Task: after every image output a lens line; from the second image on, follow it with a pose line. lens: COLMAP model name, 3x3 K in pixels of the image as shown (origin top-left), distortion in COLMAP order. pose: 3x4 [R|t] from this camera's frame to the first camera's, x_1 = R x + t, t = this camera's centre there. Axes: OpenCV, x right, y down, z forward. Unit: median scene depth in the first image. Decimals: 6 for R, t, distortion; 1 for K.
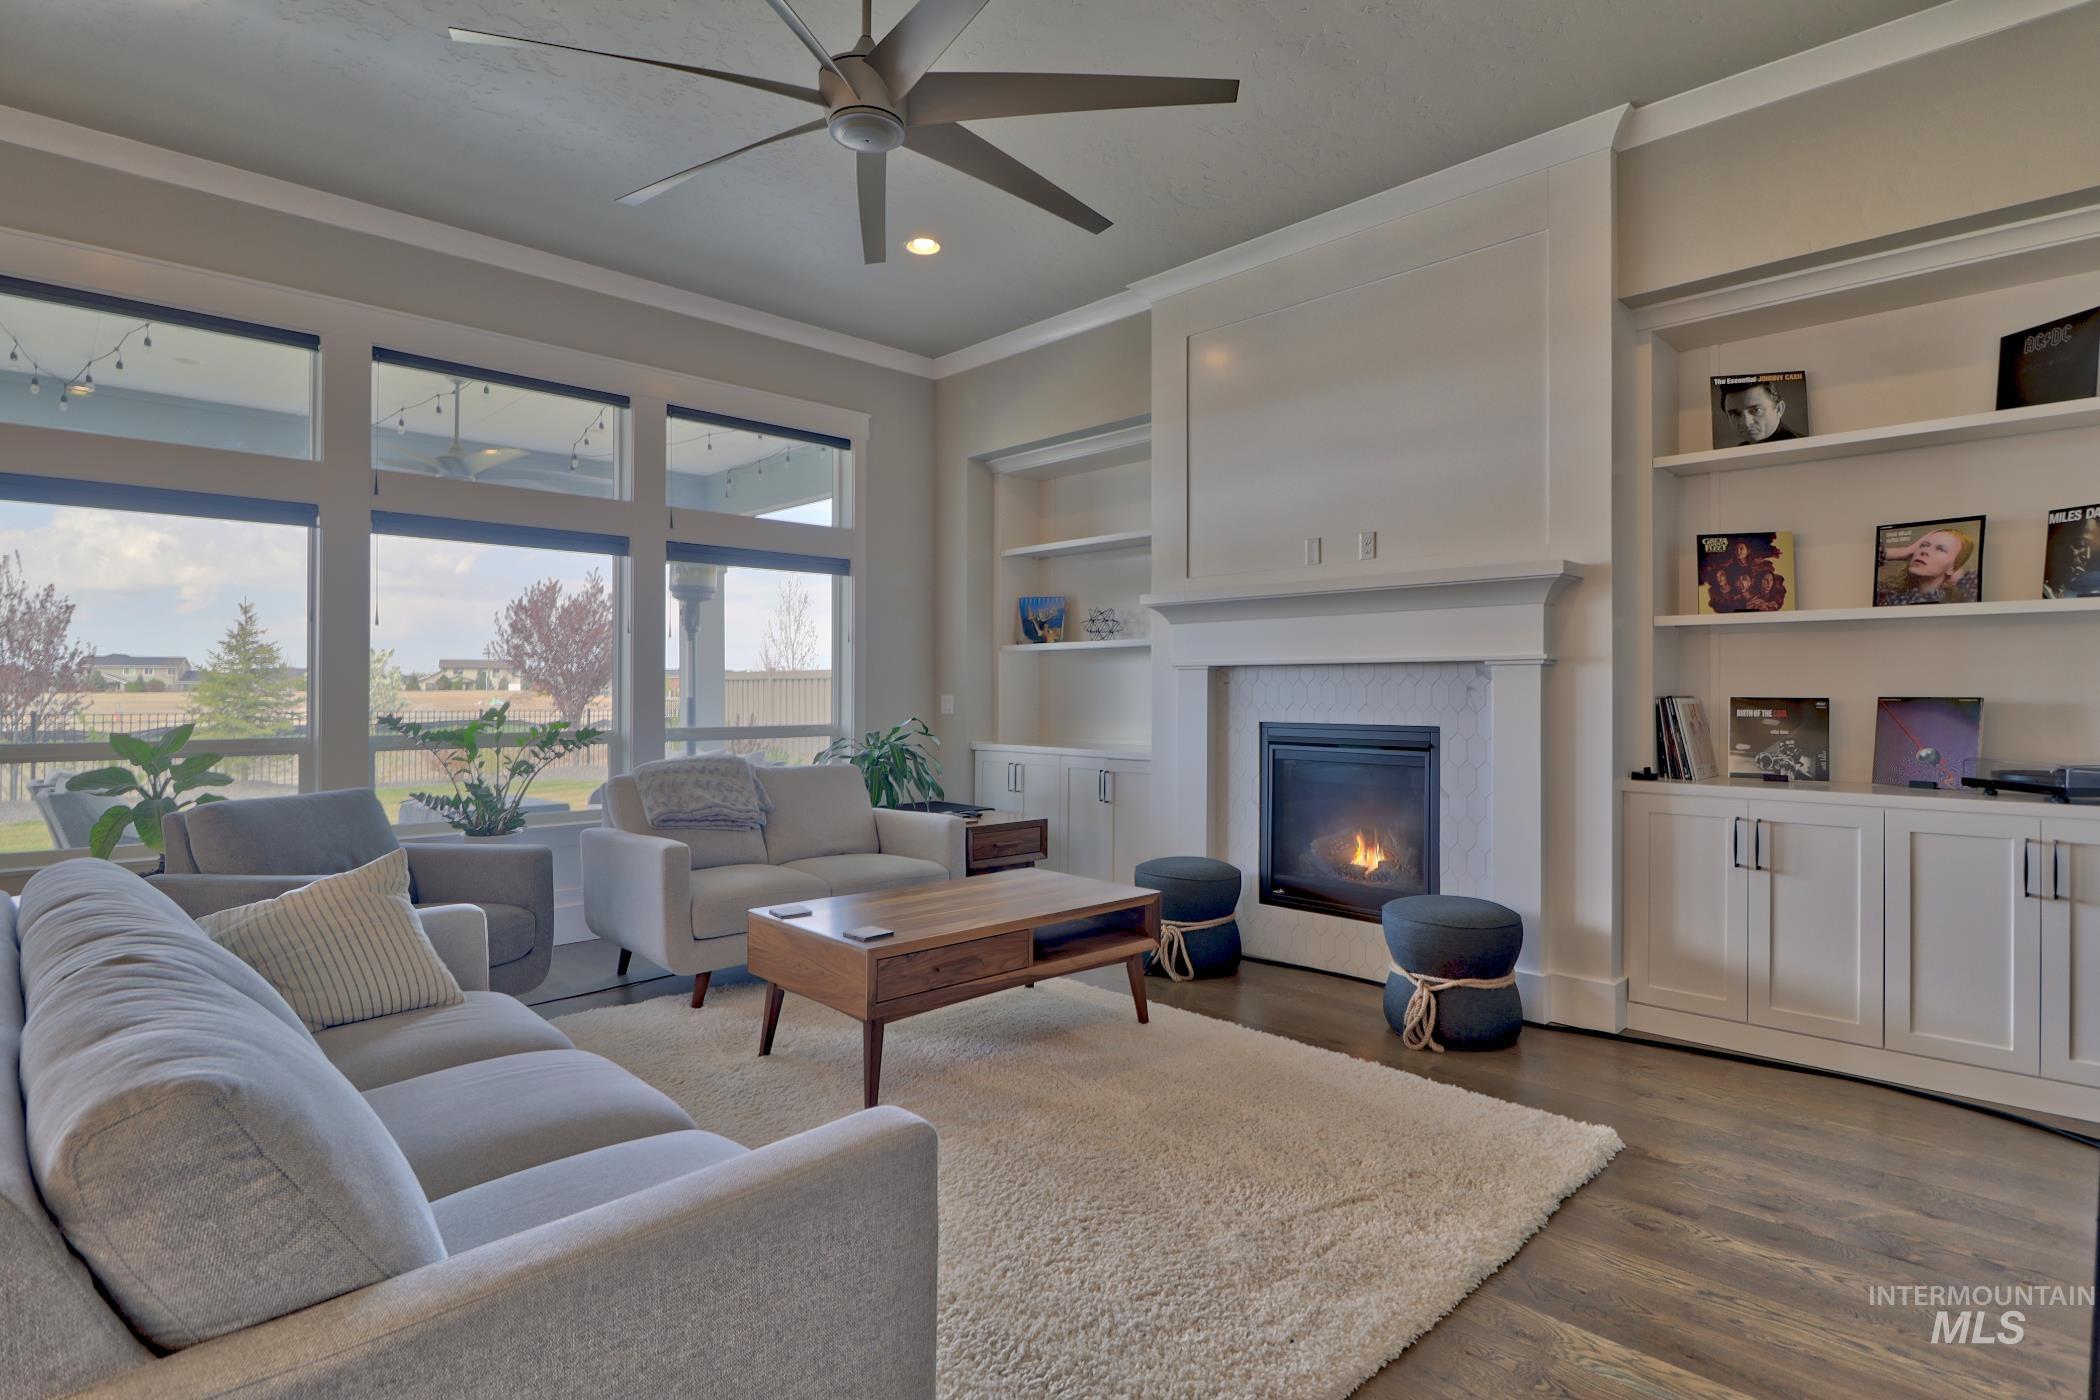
lens RADIAL K [[1021.6, 0, 1050.0], [0, 1021.6, 700.0], [0, 0, 1]] dist [-0.000903, -0.000393]
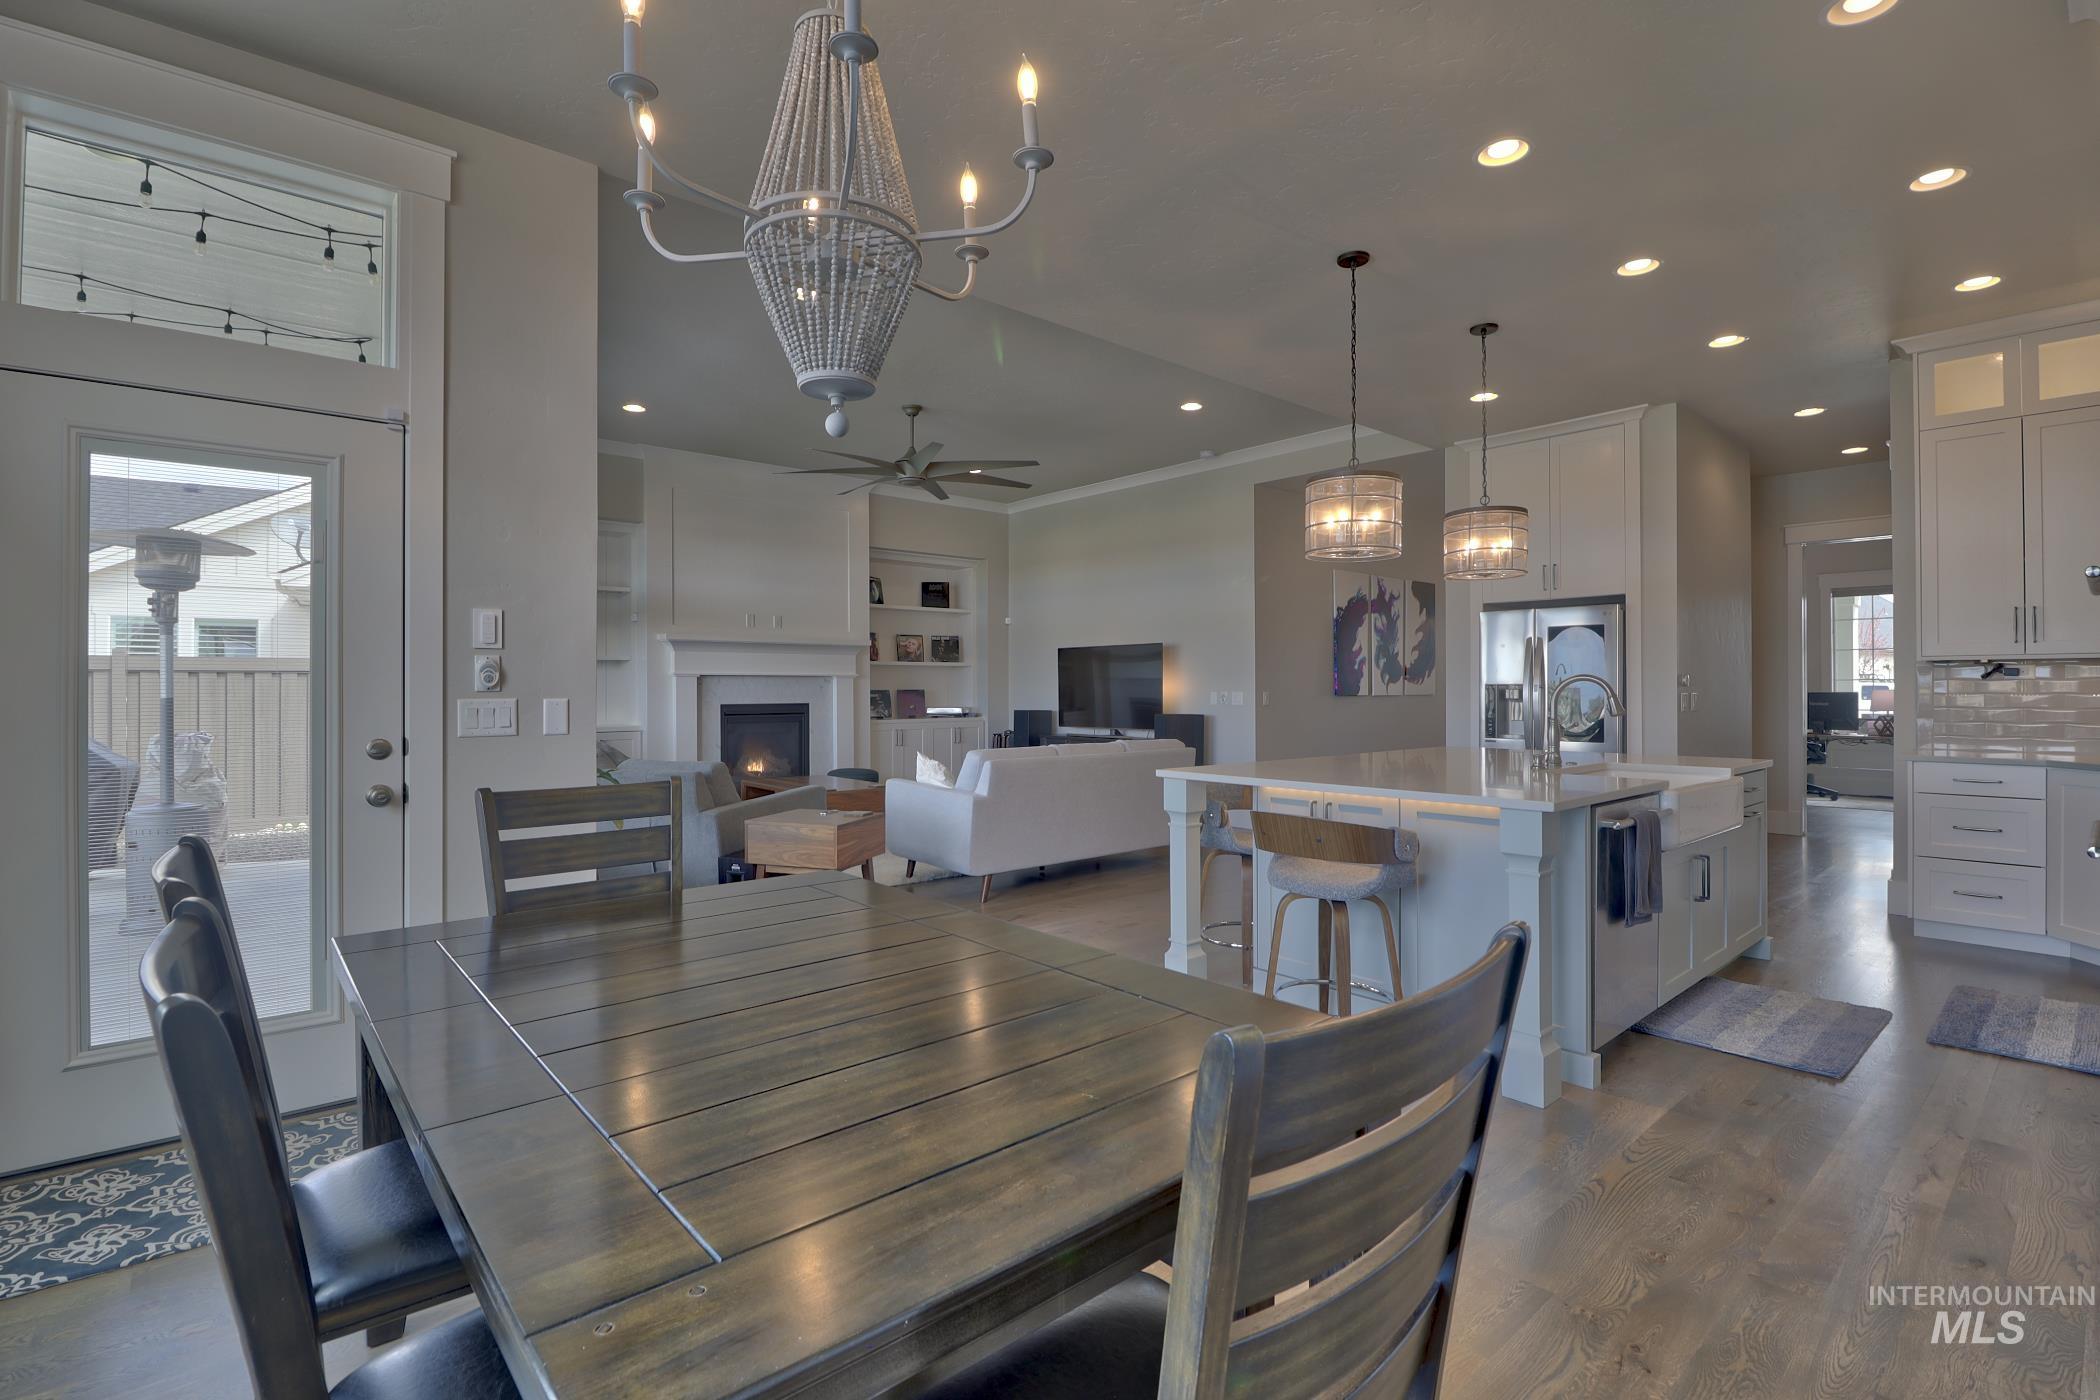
lens RADIAL K [[972.0, 0, 1050.0], [0, 972.0, 700.0], [0, 0, 1]] dist [0.002619, -0.006221]
pose [[0.078241, -0.008250, 0.996900, -1.954665], [0.015627, 0.999853, 0.007048, 0.013099], [-0.996812, 0.015027, 0.078359, 0.274258]]
